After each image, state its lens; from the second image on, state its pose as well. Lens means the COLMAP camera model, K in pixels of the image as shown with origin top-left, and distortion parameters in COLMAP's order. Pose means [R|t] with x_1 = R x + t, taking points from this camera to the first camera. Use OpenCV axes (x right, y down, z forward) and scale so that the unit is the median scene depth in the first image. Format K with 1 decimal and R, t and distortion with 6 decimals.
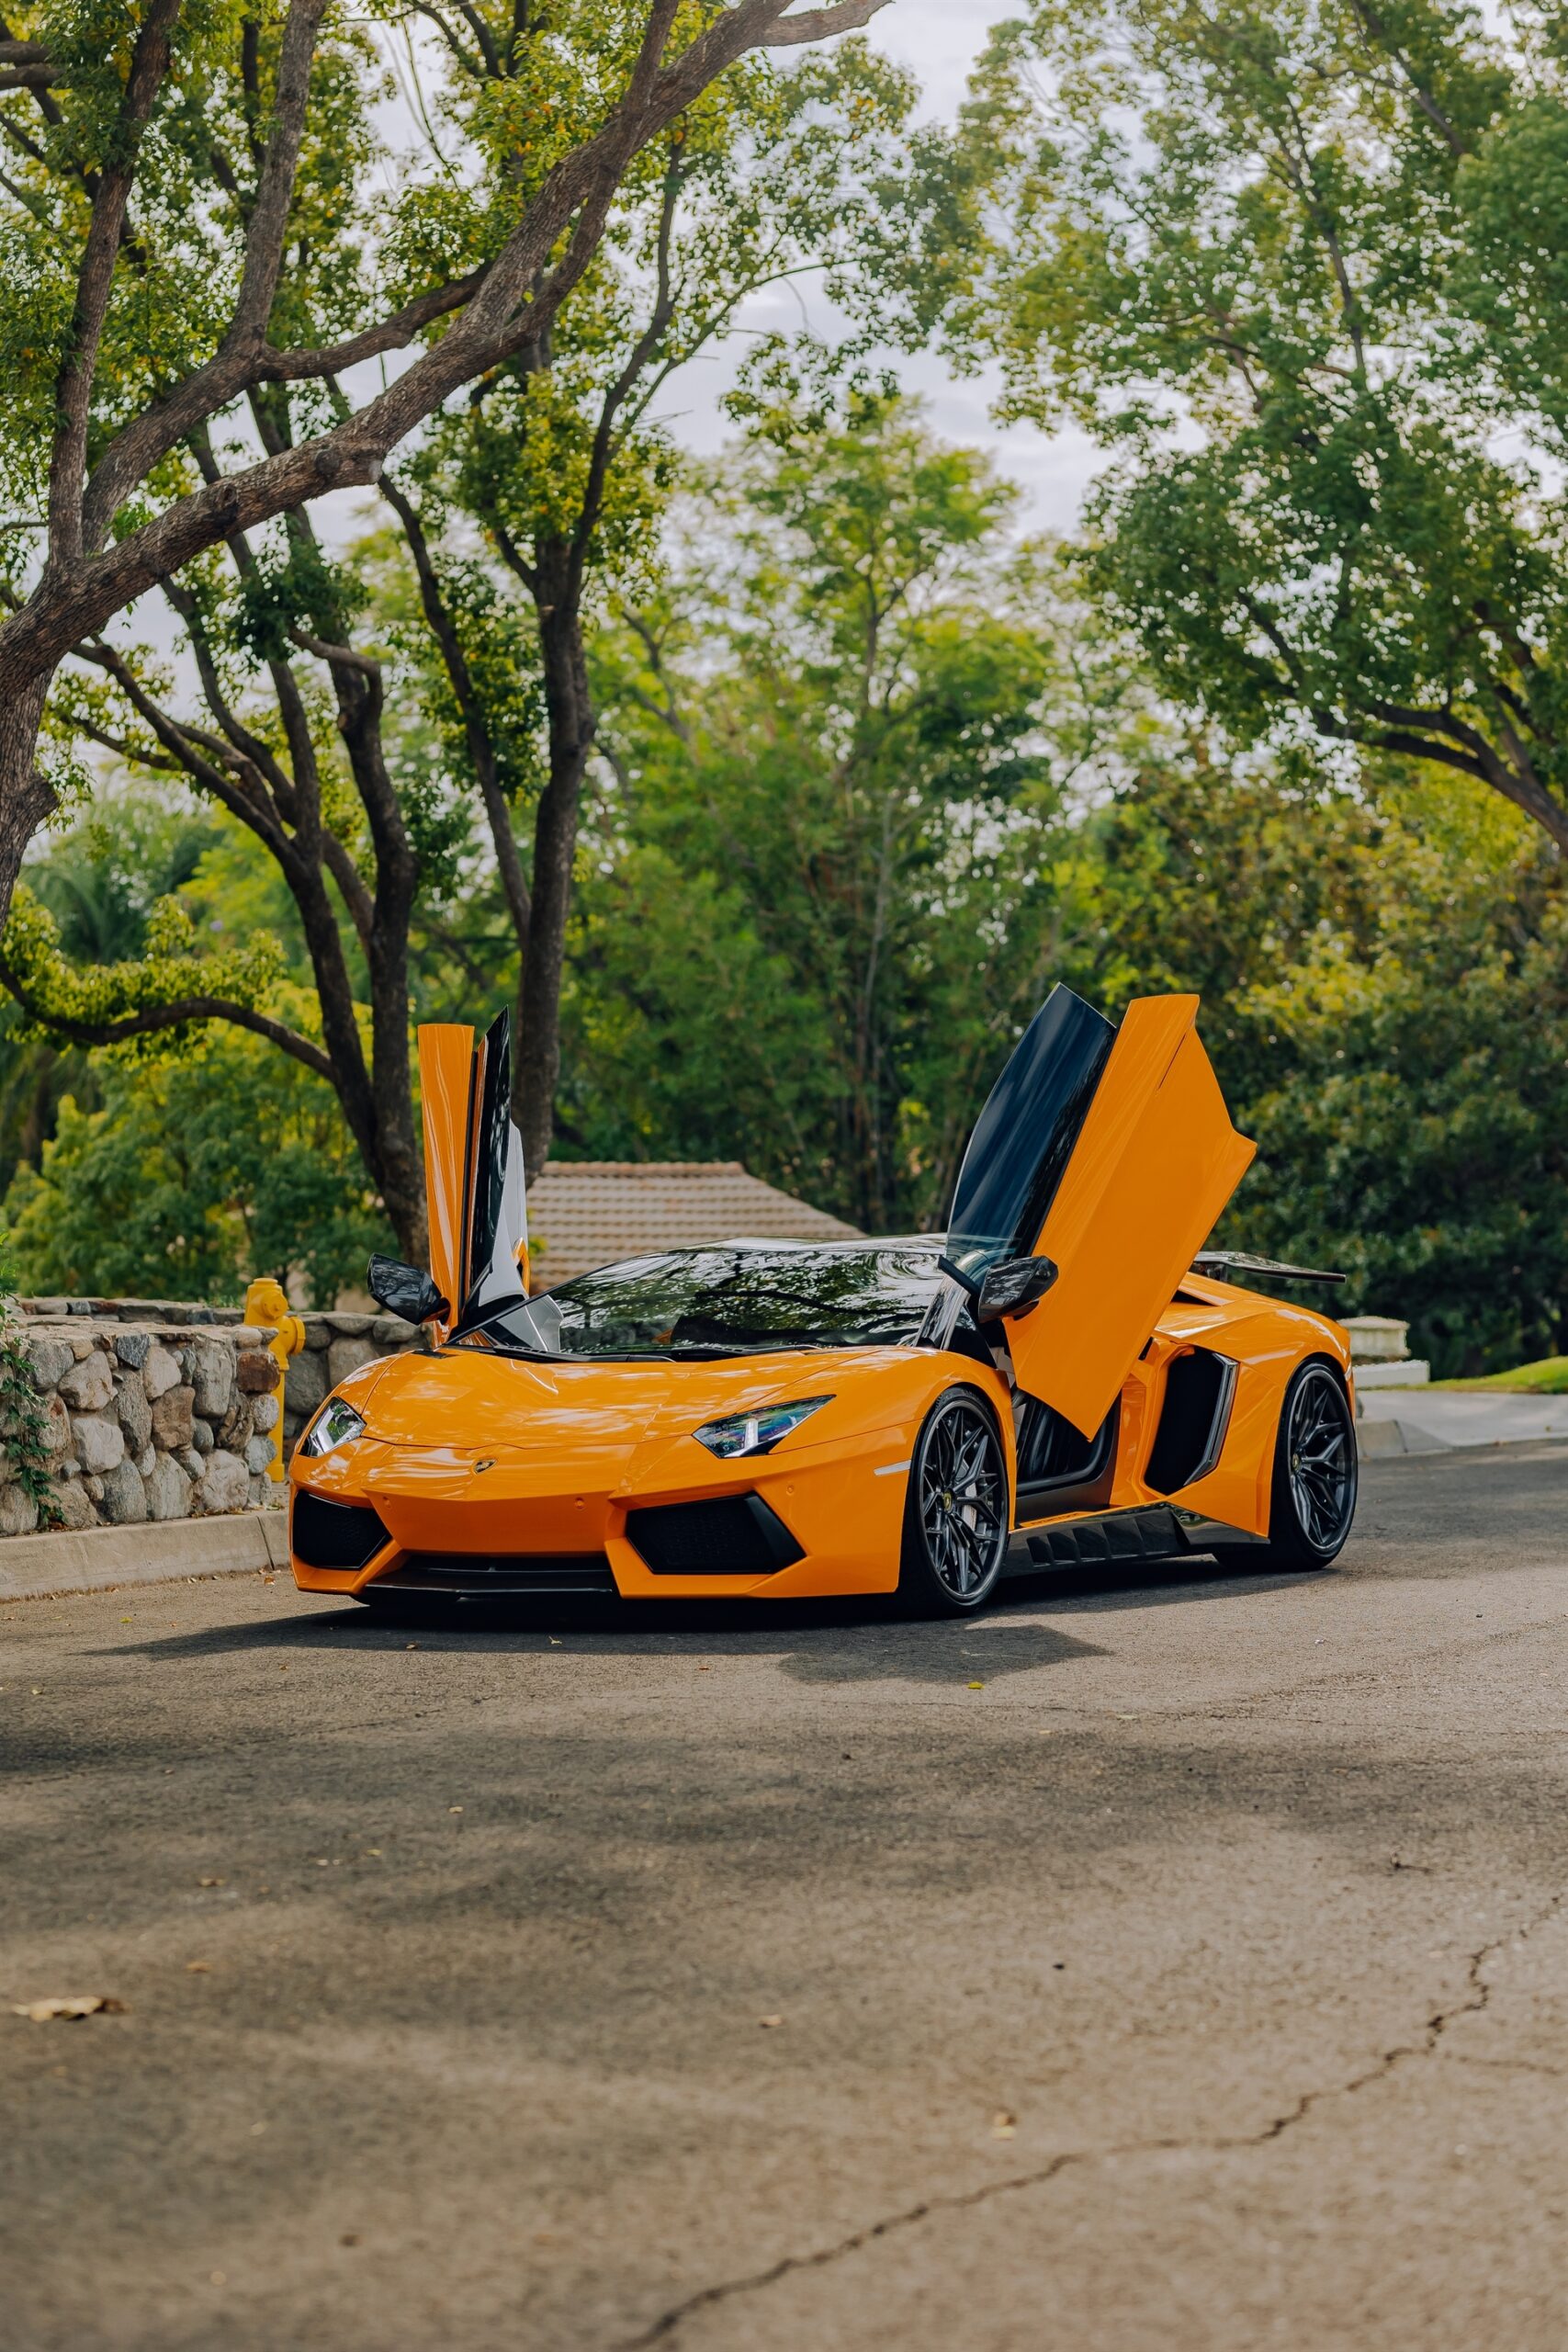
lens RADIAL K [[5539.6, 0, 788.3], [0, 5539.6, 1170.0], [0, 0, 1]] dist [-0.016992, 0.000000]
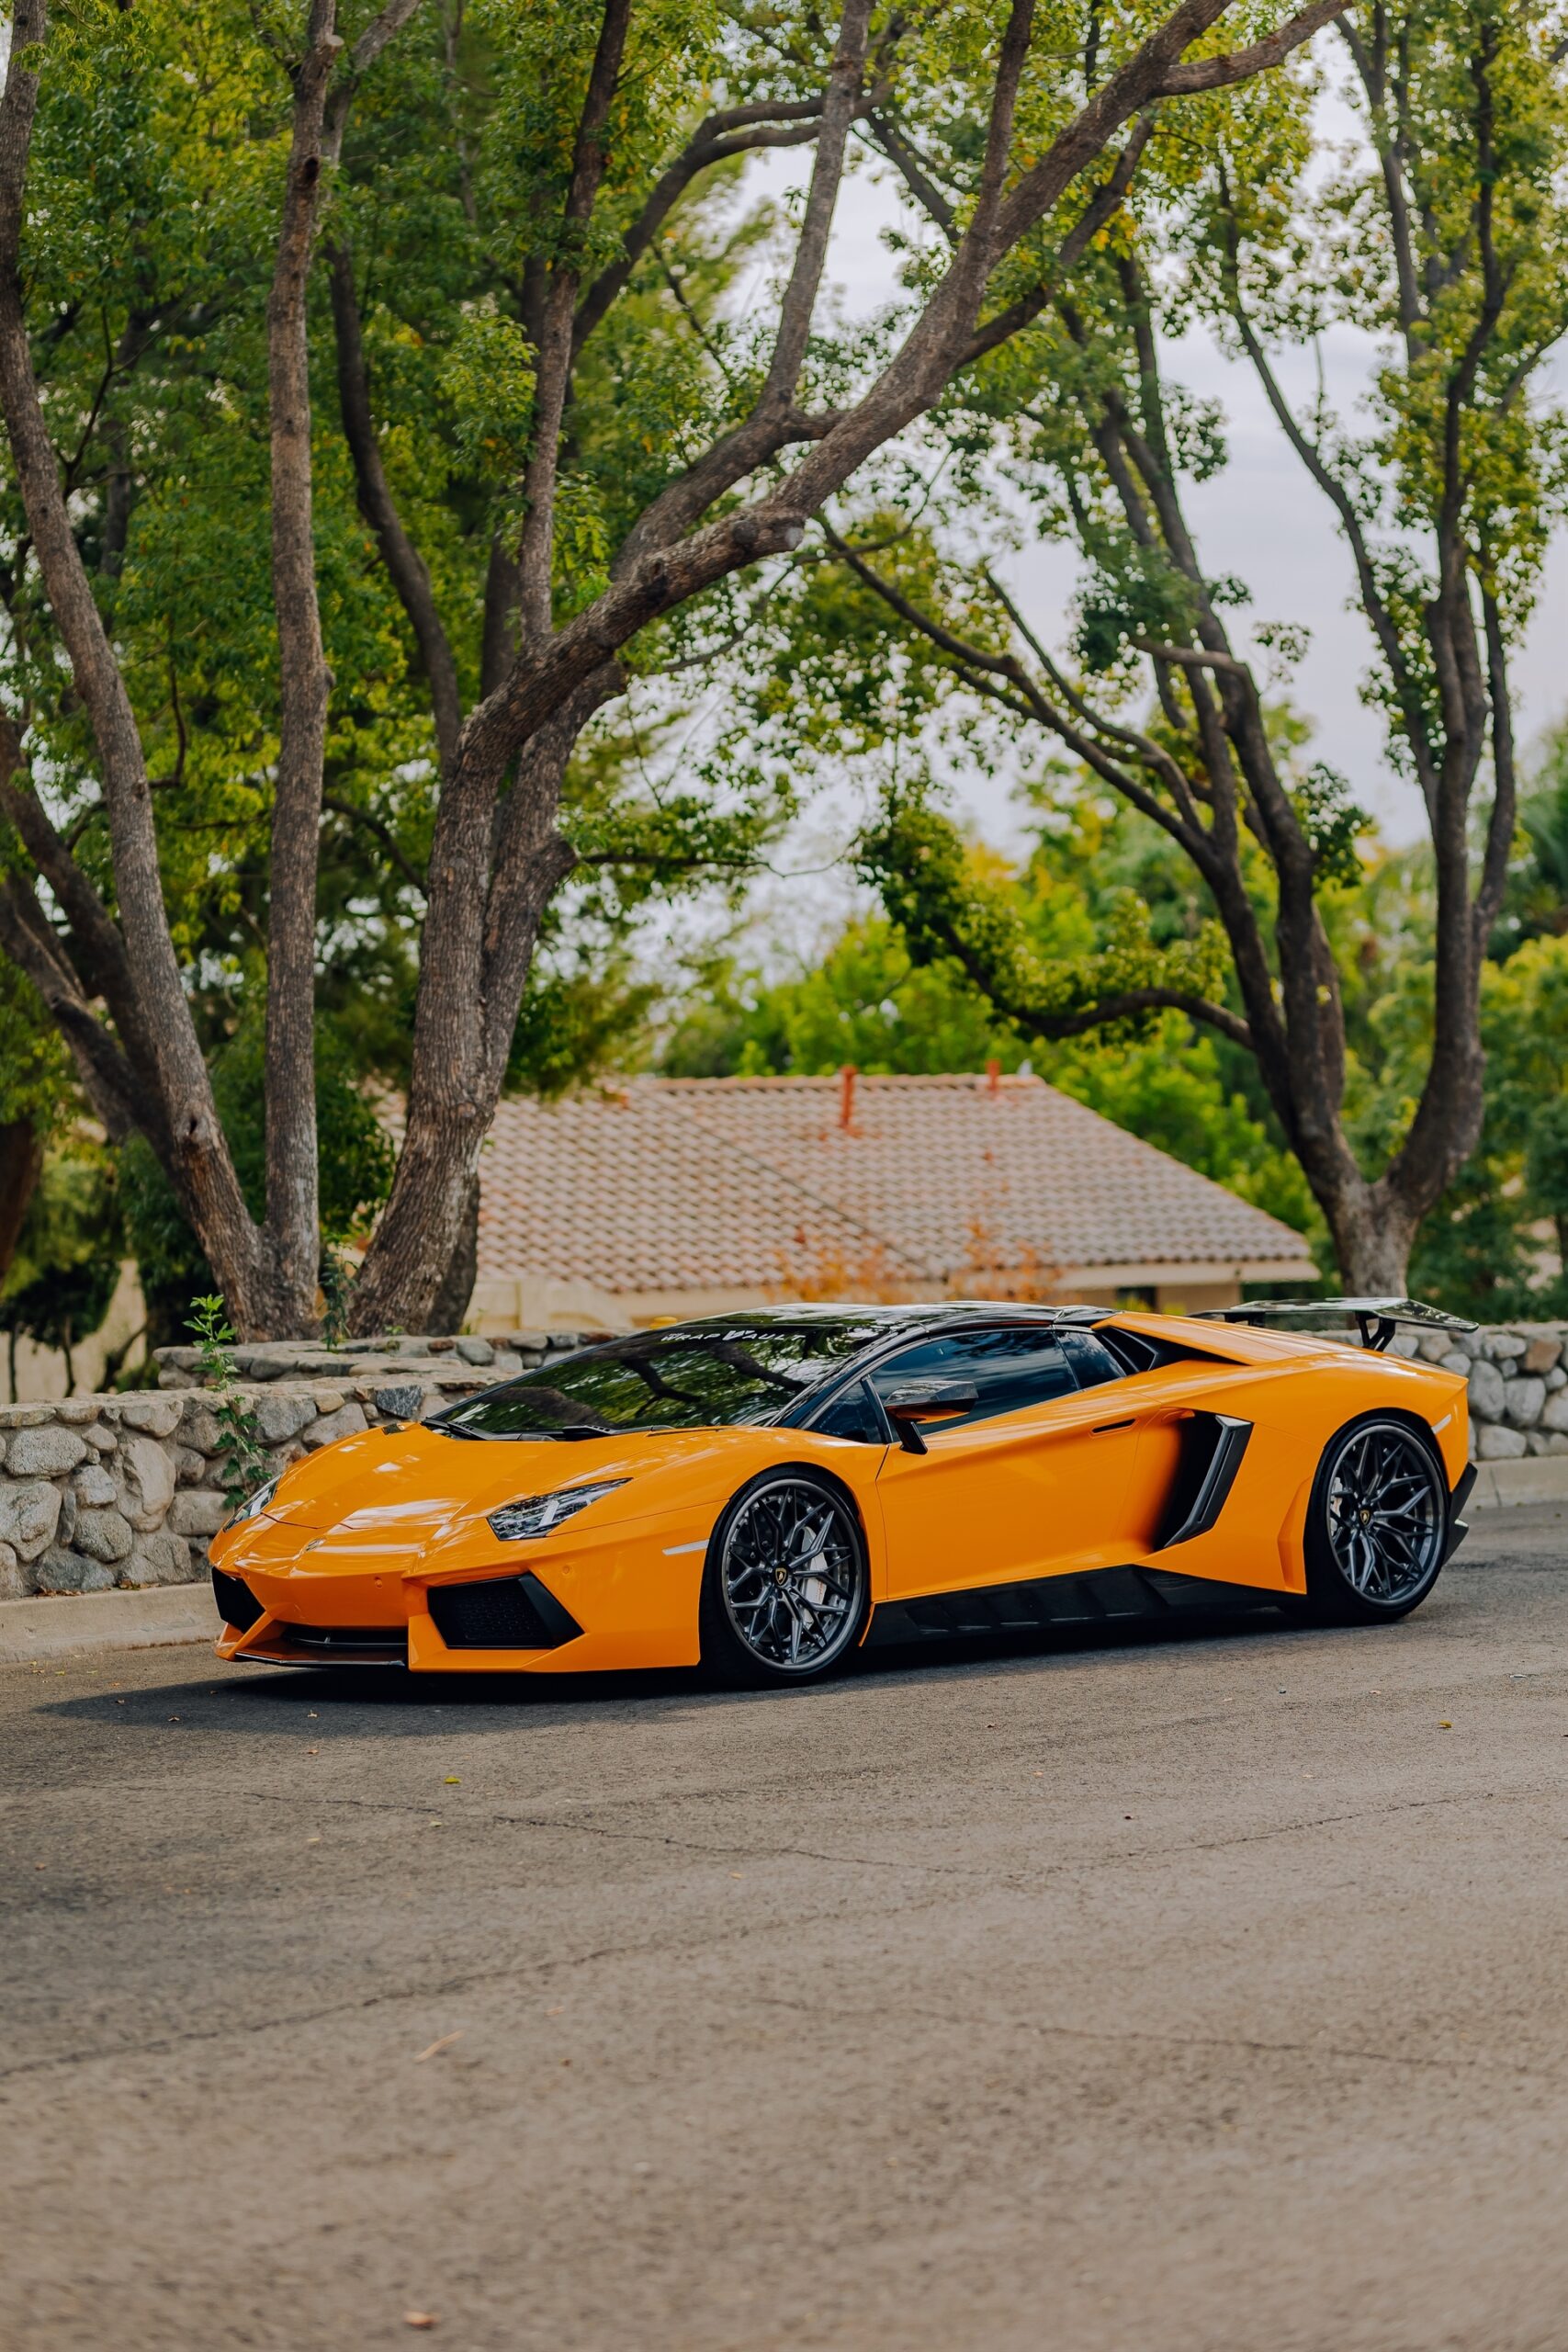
lens RADIAL K [[5539.6, 0, 769.0], [0, 5539.6, 1170.7], [0, 0, 1]] dist [-0.016992, 0.000000]
pose [[0.942988, -0.018275, -0.332324, 0.343138], [0.024590, 0.999588, 0.014807, -0.029211], [0.331917, -0.022135, 0.943049, 0.015984]]
